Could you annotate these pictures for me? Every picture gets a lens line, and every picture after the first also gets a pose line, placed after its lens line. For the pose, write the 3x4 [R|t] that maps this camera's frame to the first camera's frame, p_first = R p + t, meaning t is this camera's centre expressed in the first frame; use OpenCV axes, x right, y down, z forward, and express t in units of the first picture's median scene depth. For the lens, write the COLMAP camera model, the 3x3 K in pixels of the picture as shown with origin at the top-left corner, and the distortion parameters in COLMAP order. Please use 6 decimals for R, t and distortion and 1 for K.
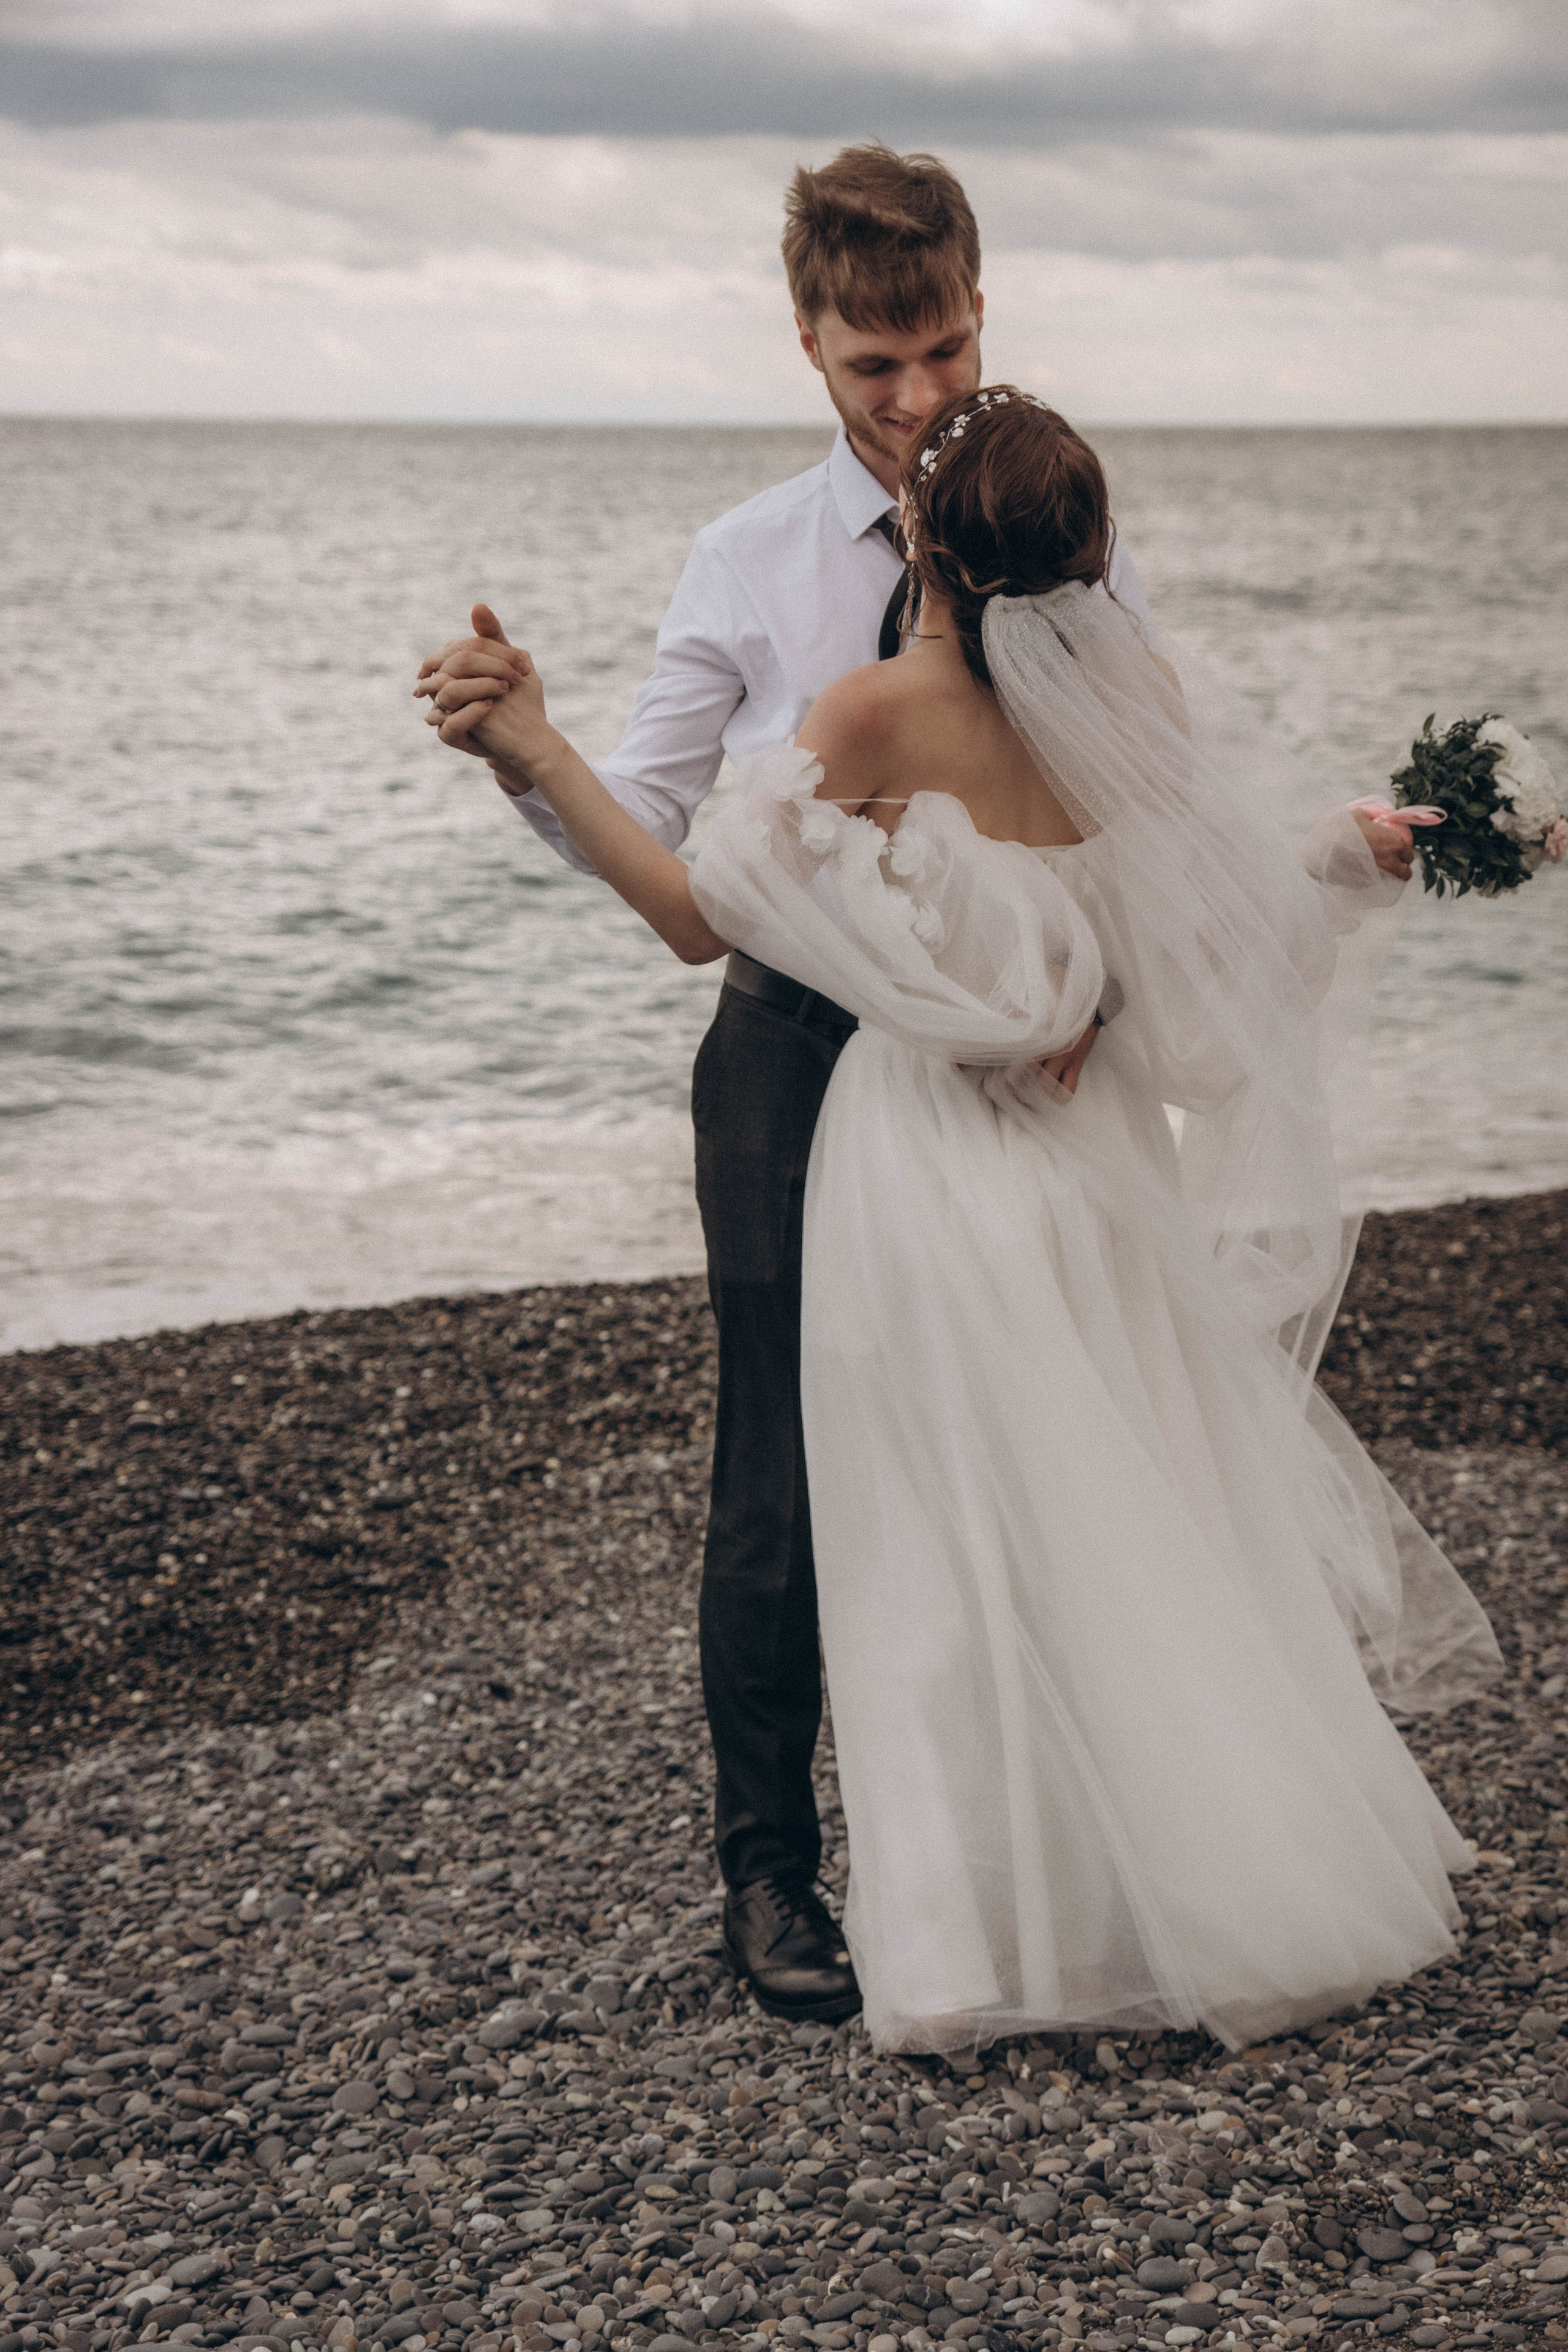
lens RADIAL K [[4063.9, 0, 802.6], [0, 4063.9, 1166.3], [0, 0, 1]] dist [0.128841, 0.000000]
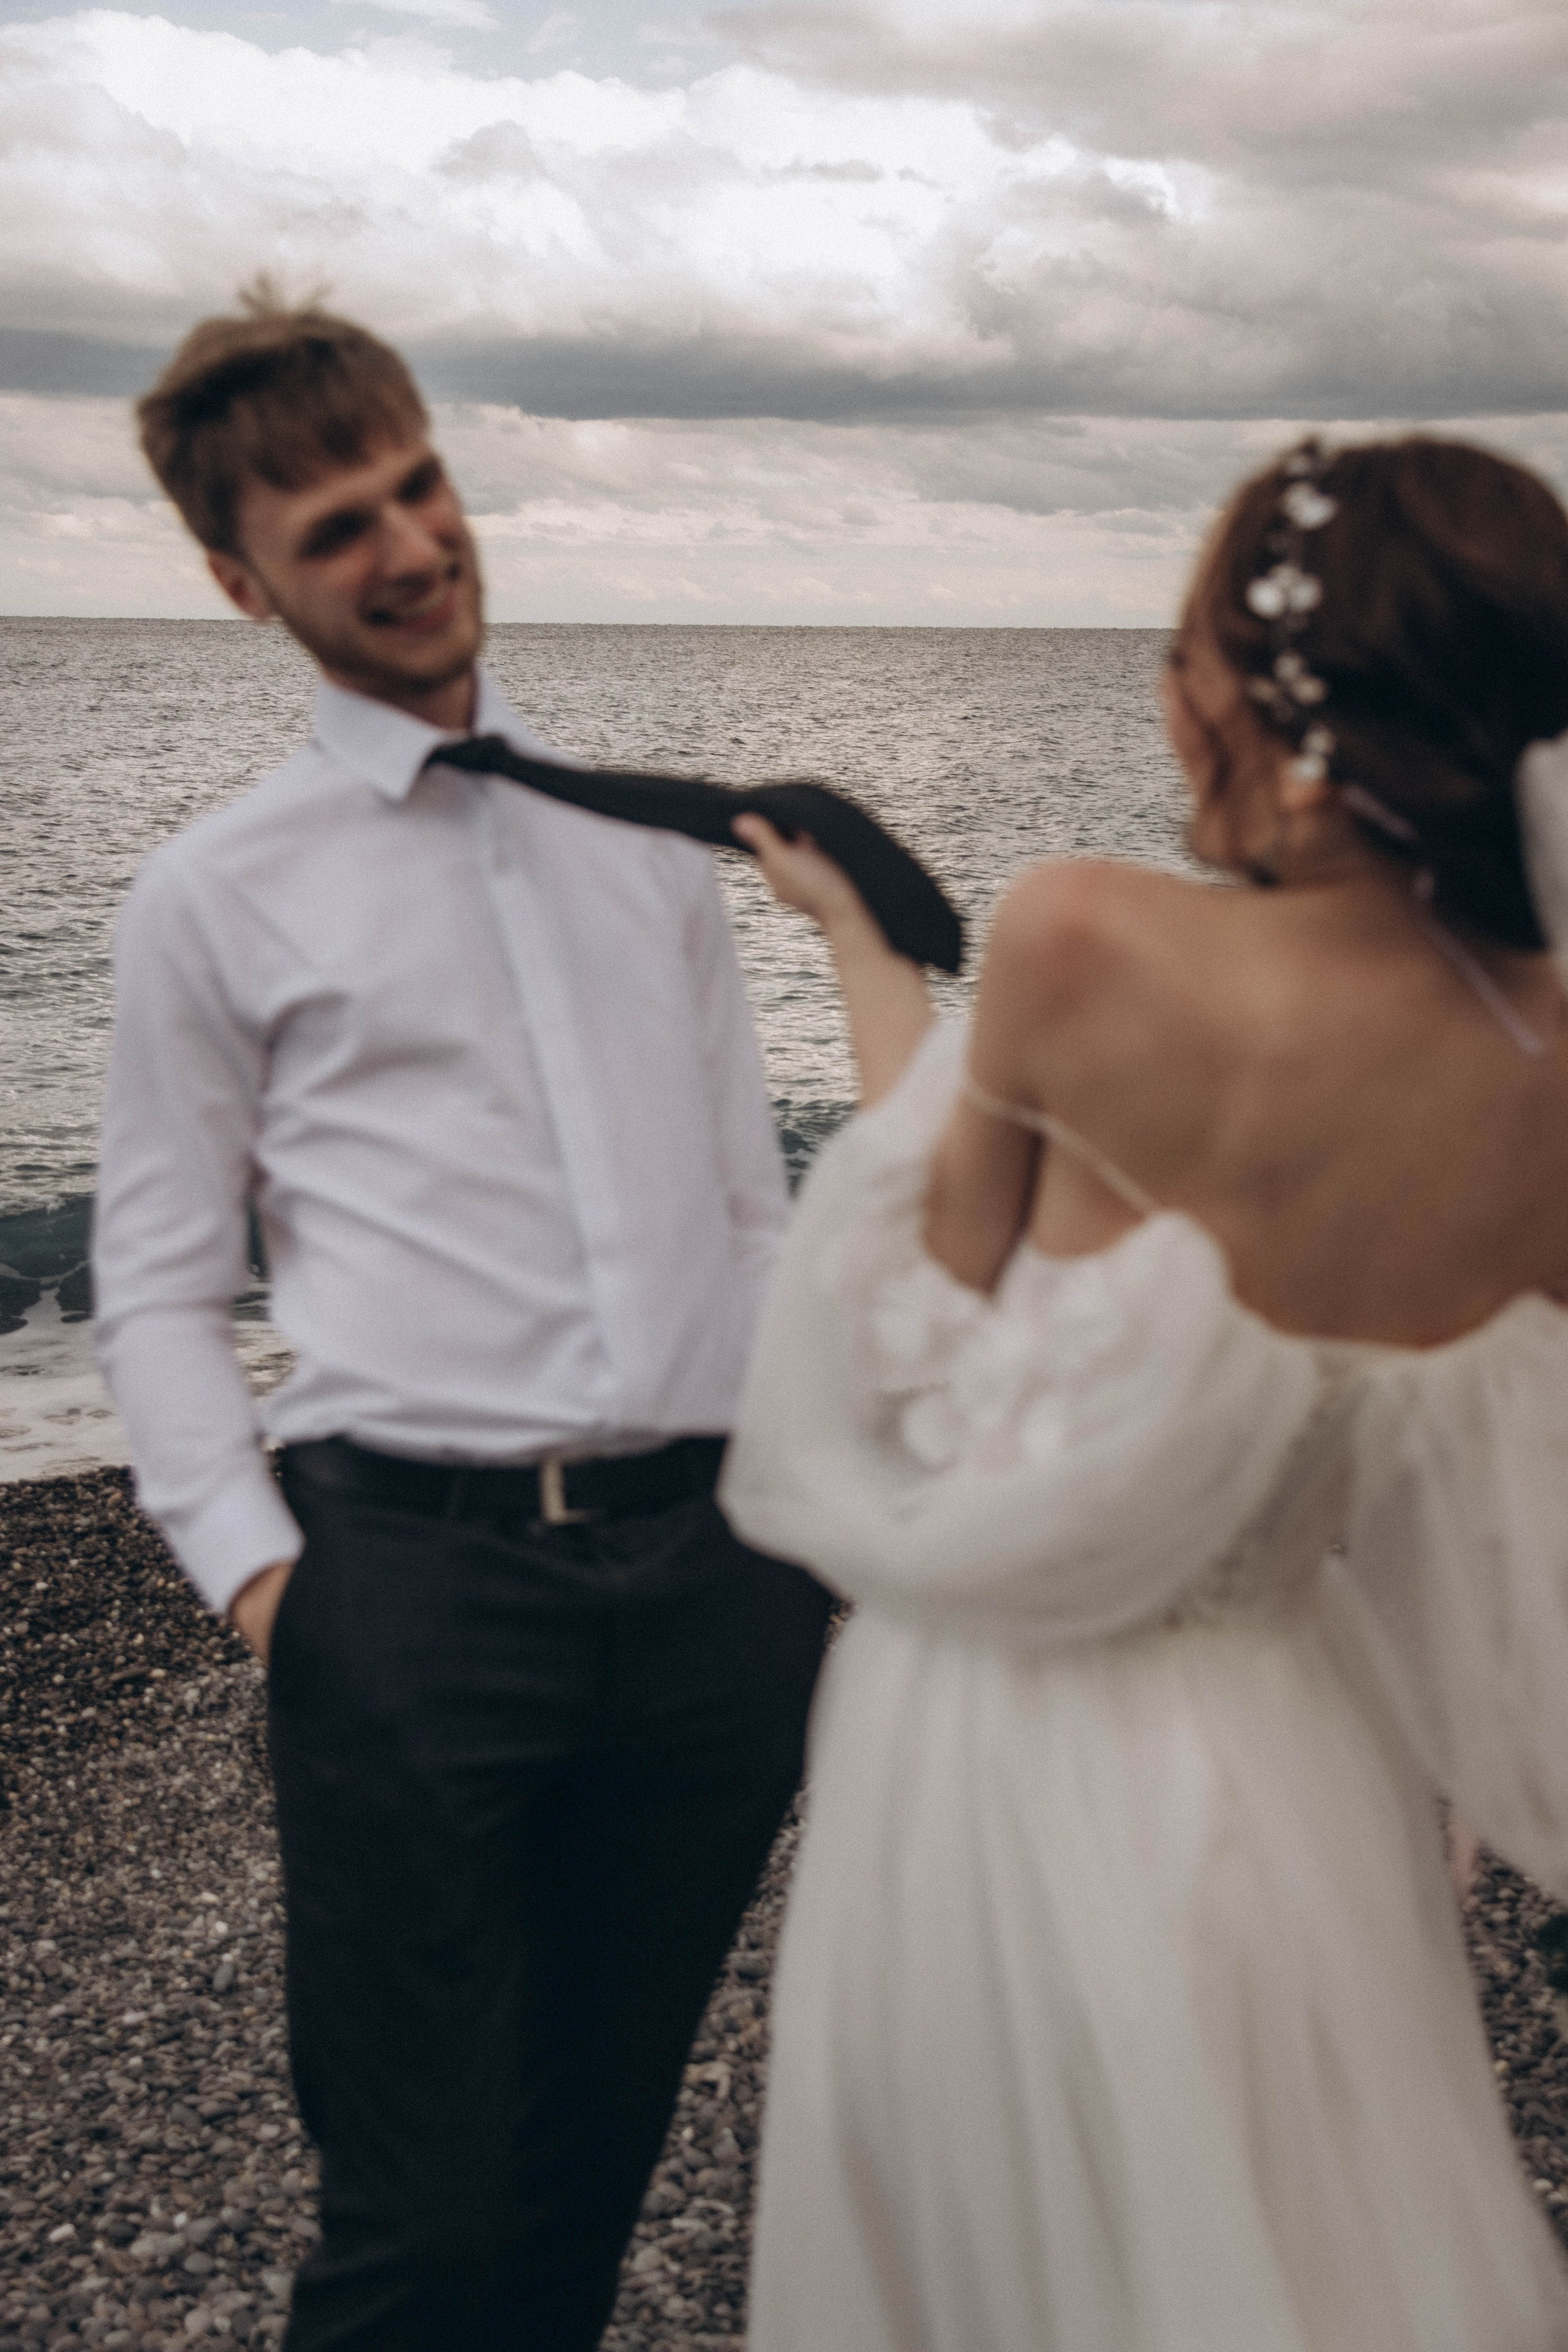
lens RADIAL K [[2977.4, 0, 789.7], [0, 2977.4, 1164.9], [0, 0, 1]] dist [0.126316, 0.000000]
pose [[0.999954, 0.005271, 0.007982, 0.094890], [-0.005257, 0.999985, -0.001675, -0.056909], [-0.007990, 0.001633, 0.999967, 0.252687]]
